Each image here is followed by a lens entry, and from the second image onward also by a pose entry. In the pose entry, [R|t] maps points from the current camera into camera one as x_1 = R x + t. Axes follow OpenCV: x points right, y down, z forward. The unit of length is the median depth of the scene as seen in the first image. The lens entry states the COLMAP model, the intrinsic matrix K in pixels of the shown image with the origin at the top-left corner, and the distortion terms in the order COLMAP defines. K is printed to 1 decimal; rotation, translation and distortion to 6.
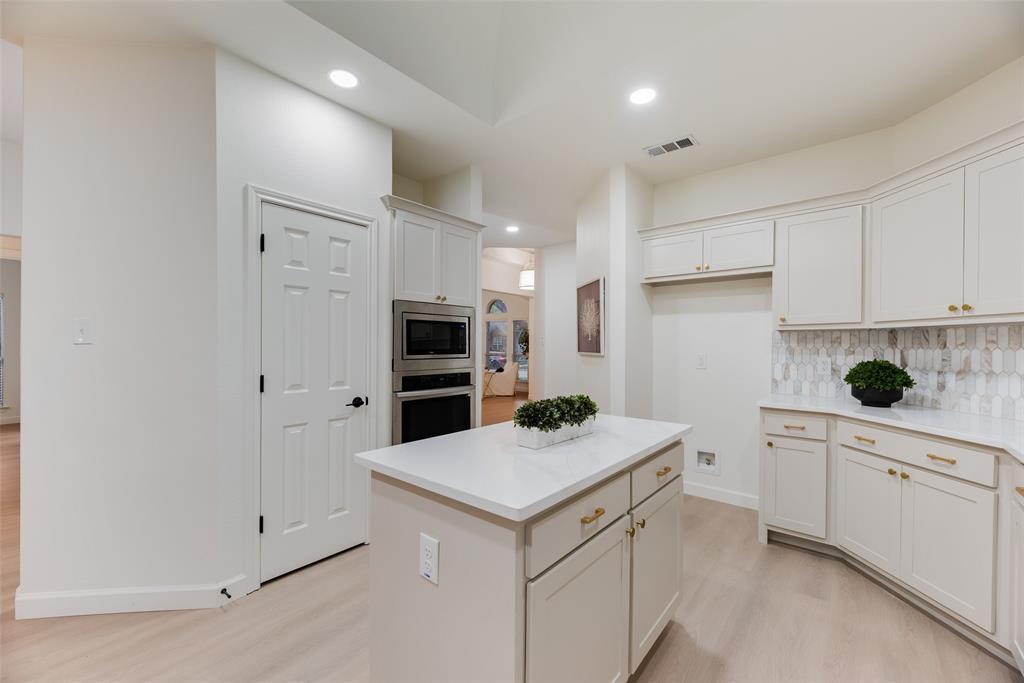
lens RADIAL K [[409.0, 0, 517.9], [0, 409.0, 344.9], [0, 0, 1]] dist [0.000973, -0.000019]
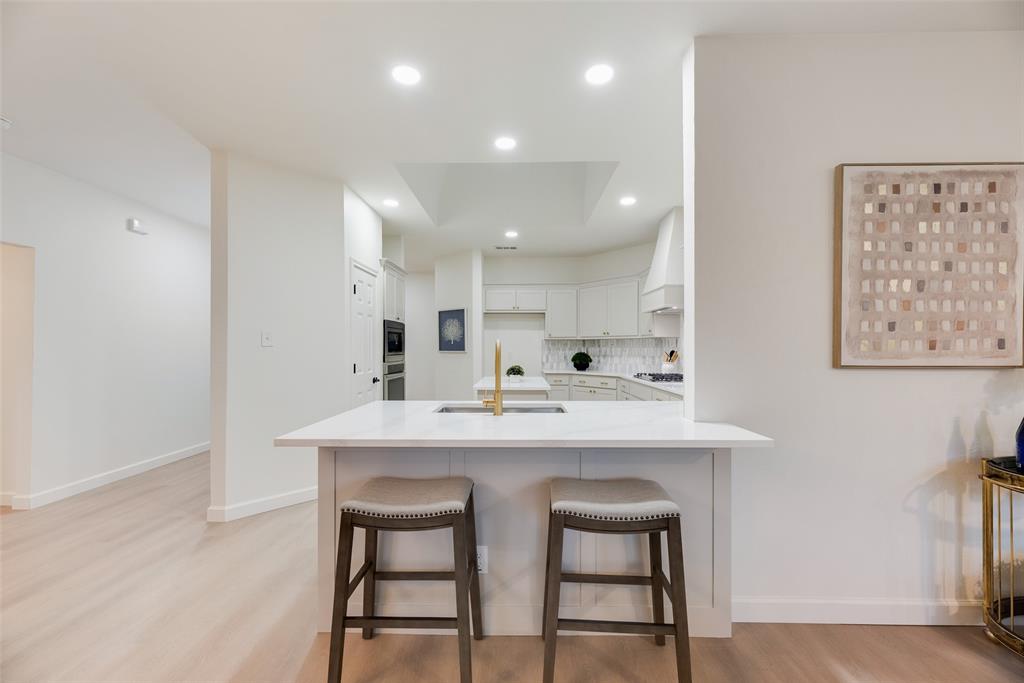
lens RADIAL K [[409.0, 0, 510.5], [0, 409.0, 346.8], [0, 0, 1]] dist [0.000973, -0.000019]
pose [[0.781100, -0.005054, 0.624386, -0.960686], [0.003409, 0.999987, 0.003830, -0.005958], [-0.624397, -0.000863, 0.781107, -0.644223]]
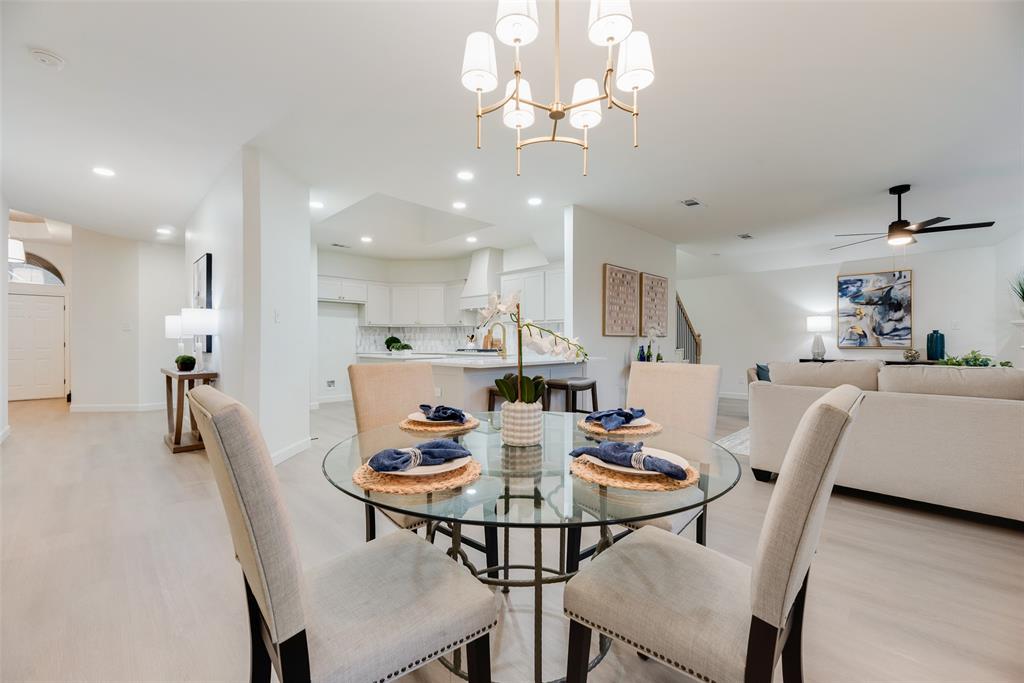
lens RADIAL K [[409.0, 0, 507.3], [0, 409.0, 339.7], [0, 0, 1]] dist [0.000973, -0.000019]
pose [[0.103252, -0.002647, 0.994652, -2.039491], [-0.001714, 0.999995, 0.002839, 0.046390], [-0.994654, -0.001998, 0.103247, -0.201703]]
